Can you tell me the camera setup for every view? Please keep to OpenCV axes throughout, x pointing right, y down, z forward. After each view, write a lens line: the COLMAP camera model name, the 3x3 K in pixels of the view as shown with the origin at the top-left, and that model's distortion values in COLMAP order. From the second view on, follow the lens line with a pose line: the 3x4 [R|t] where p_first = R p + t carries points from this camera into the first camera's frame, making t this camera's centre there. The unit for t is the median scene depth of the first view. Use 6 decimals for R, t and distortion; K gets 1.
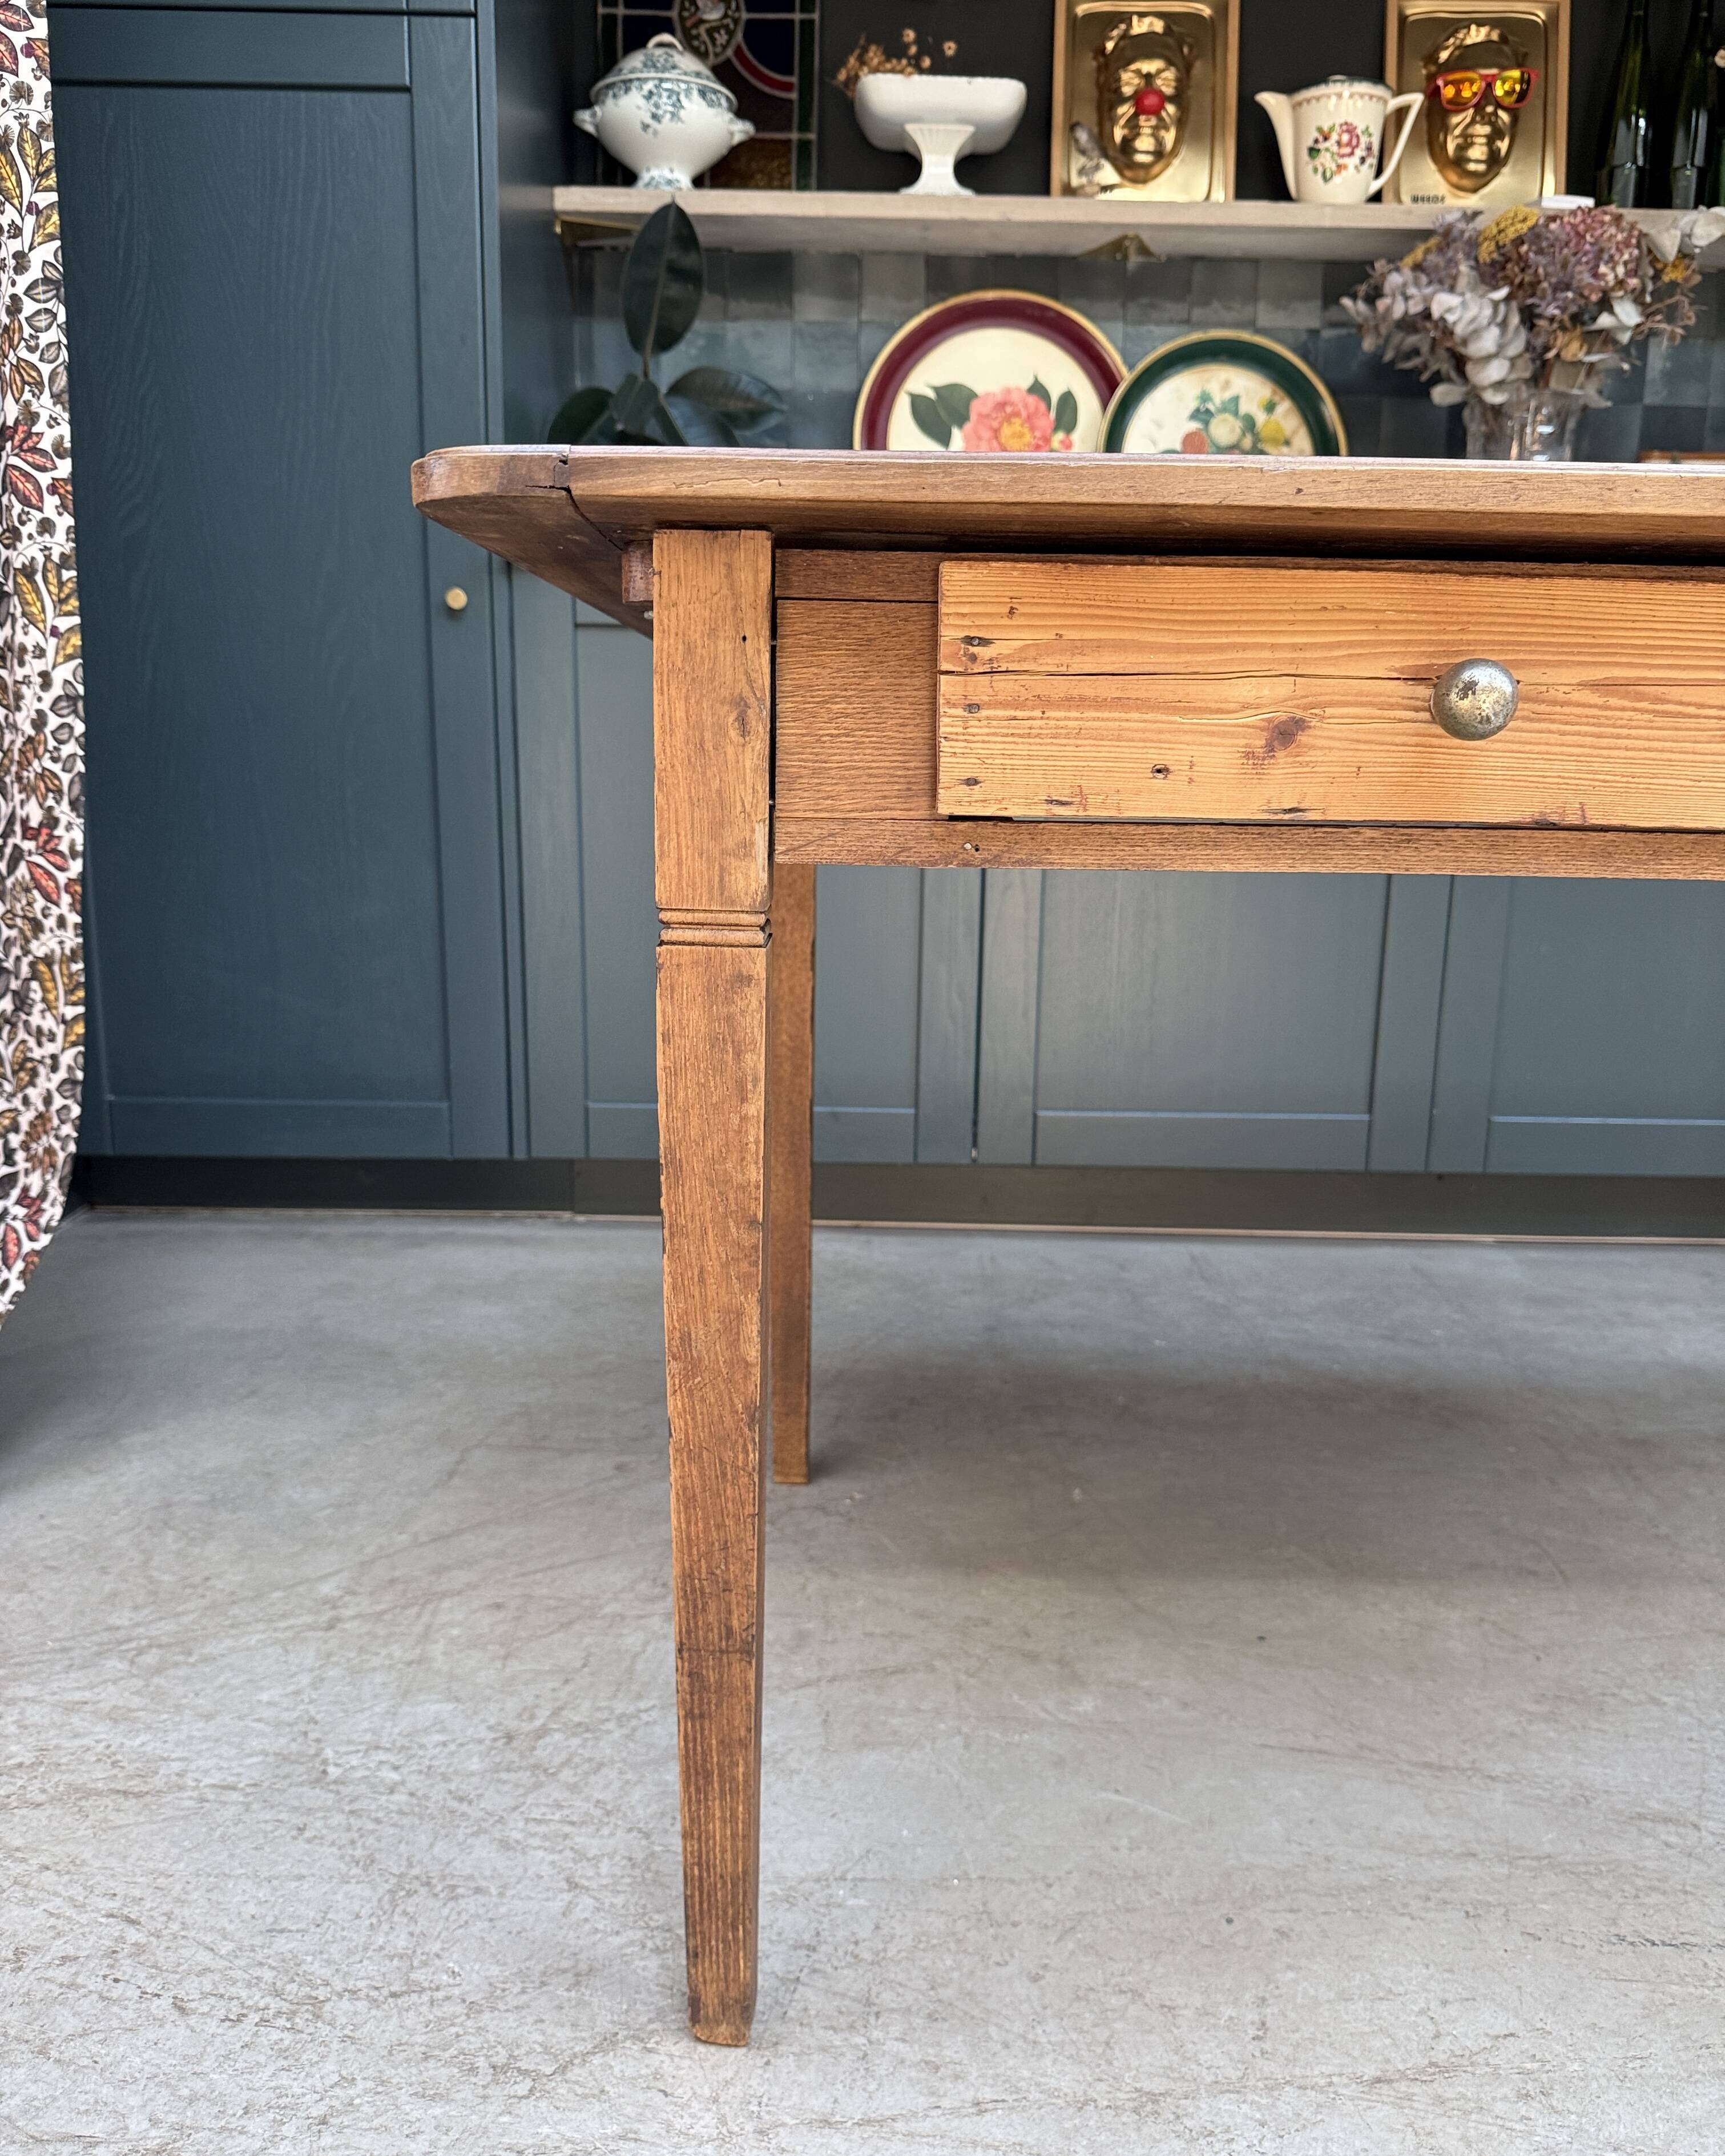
lens RADIAL K [[1654.7, 0, 866.6], [0, 1654.7, 1088.9], [0, 0, 1]] dist [-0.005645, -0.008778]
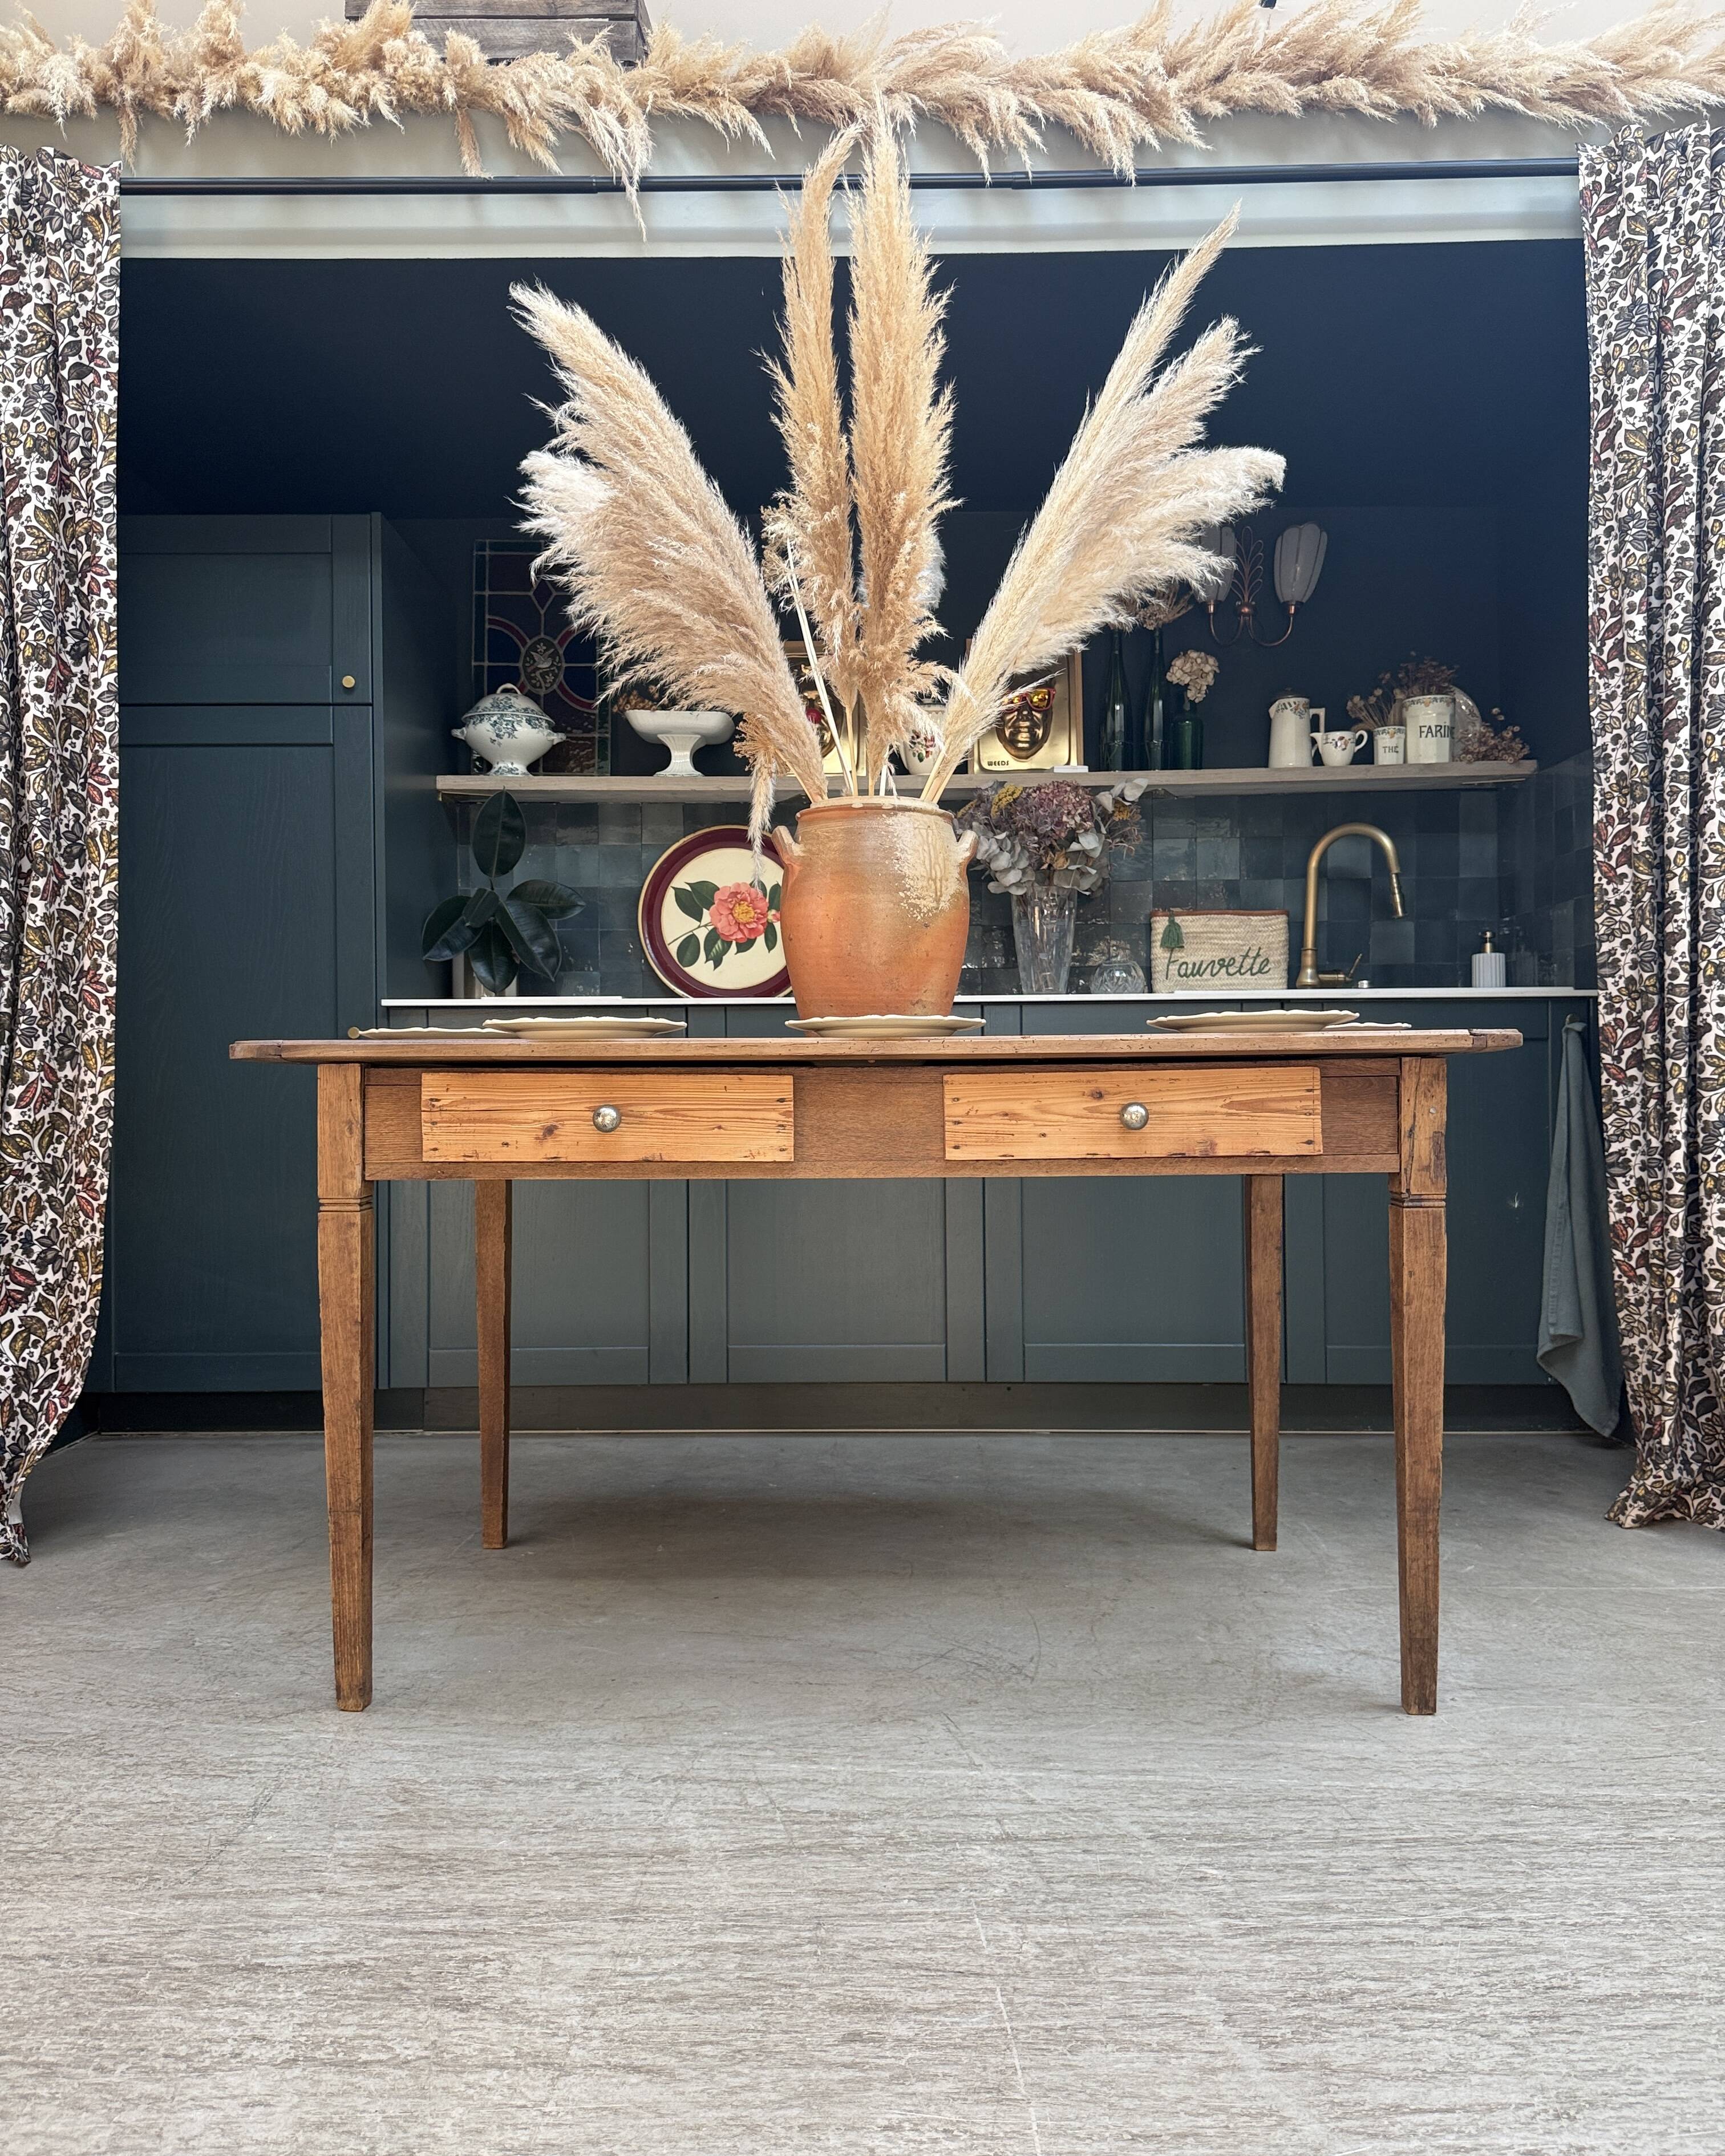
lens RADIAL K [[1599.0, 0, 859.2], [0, 1599.0, 1090.7], [0, 0, 1]] dist [0.162550, -0.340298]
pose [[0.999675, -0.022533, -0.011952, 0.244078], [0.019661, 0.979252, -0.201692, 0.082950], [0.016249, 0.201392, 0.979376, -0.497125]]
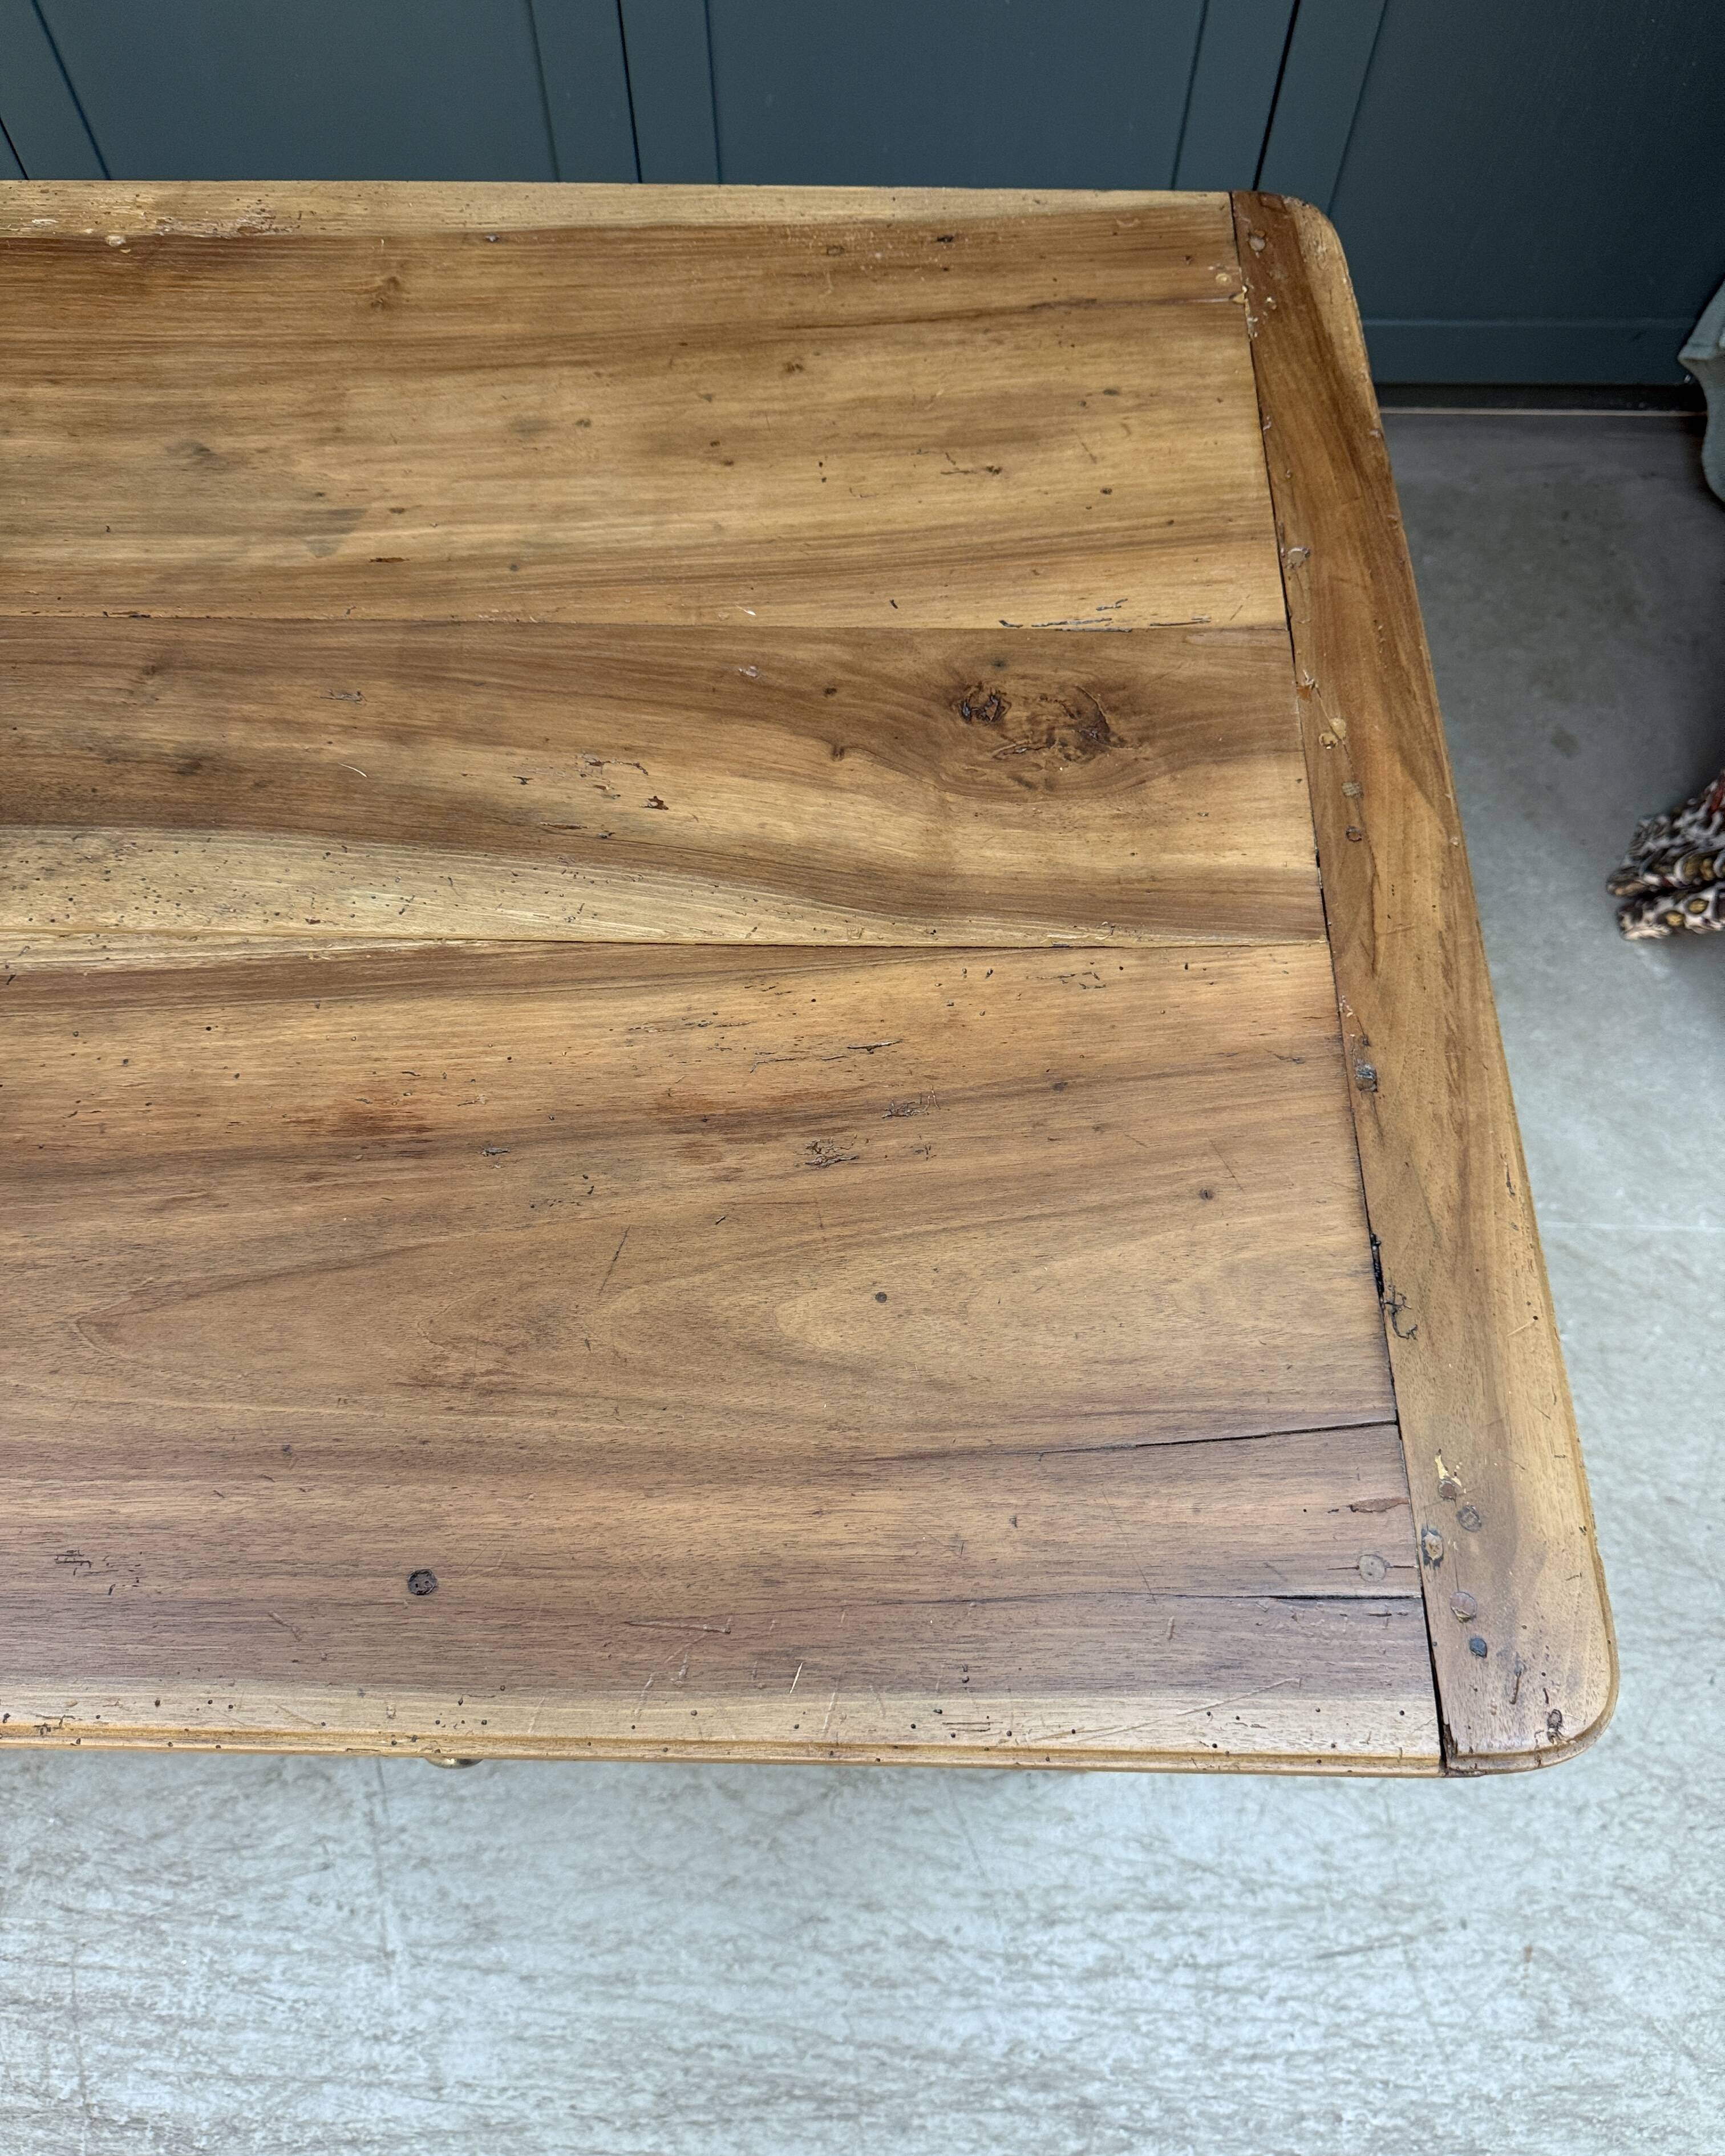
lens RADIAL K [[1631.1, 0, 844.6], [0, 1631.1, 1135.7], [0, 0, 1]] dist [-0.004380, -0.011279]
pose [[0.999722, 0.008782, -0.021859, 0.444674], [0.011933, 0.611280, 0.791324, -0.353349], [0.020312, -0.791366, 0.611006, 0.205390]]
